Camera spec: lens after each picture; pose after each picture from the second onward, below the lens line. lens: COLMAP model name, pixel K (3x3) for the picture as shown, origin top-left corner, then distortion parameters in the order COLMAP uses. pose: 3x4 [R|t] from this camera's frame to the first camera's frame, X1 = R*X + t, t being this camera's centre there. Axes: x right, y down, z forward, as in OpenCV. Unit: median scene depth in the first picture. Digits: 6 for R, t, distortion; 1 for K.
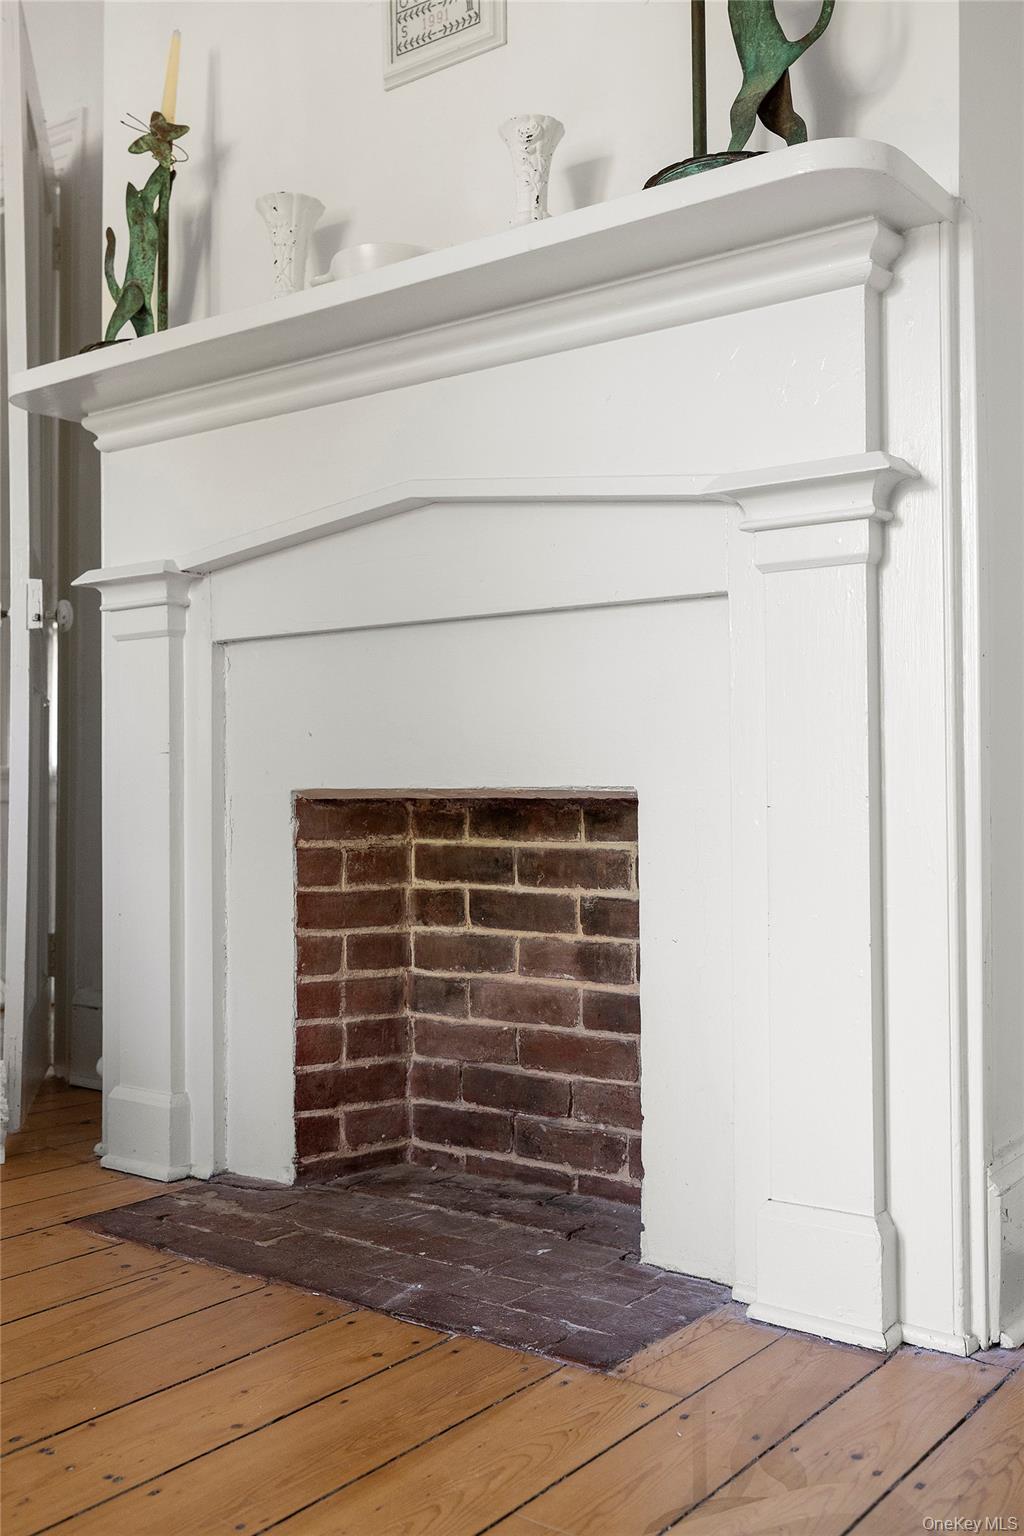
lens RADIAL K [[1515.8, 0, 515.7], [0, 1515.8, 775.4], [0, 0, 1]] dist [0.000990, 0.000000]
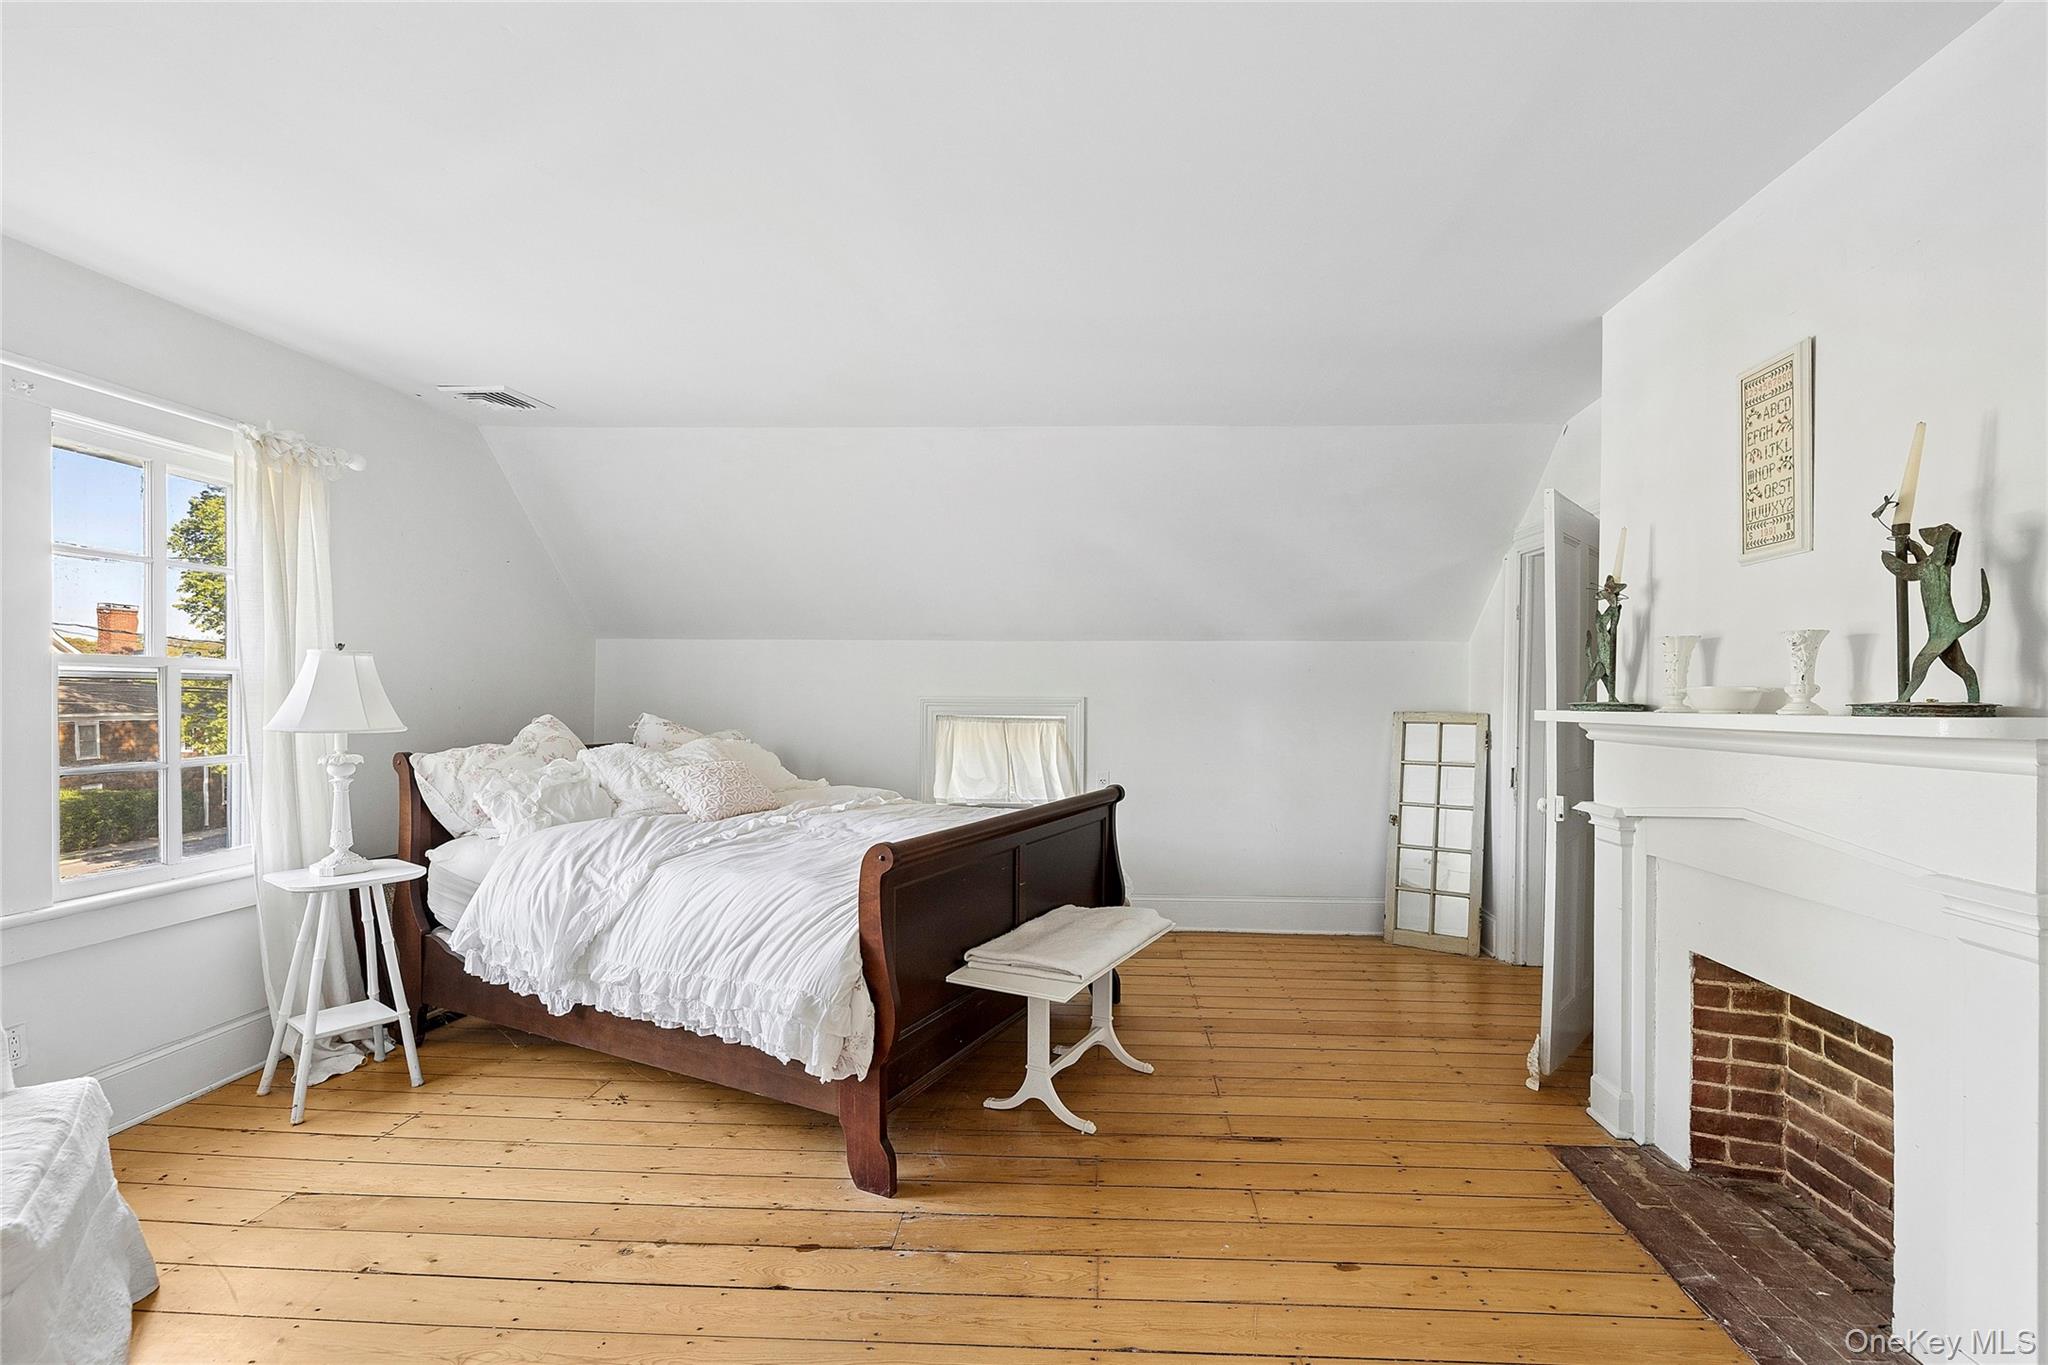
lens RADIAL K [[893.2, 0, 1040.8], [0, 893.2, 687.7], [0, 0, 1]] dist [-0.001292, -0.000515]
pose [[0.546066, 0.002249, -0.837739, 0.312703], [0.004160, 0.999977, 0.005396, -0.306459], [0.837732, -0.006432, 0.546044, -0.212014]]
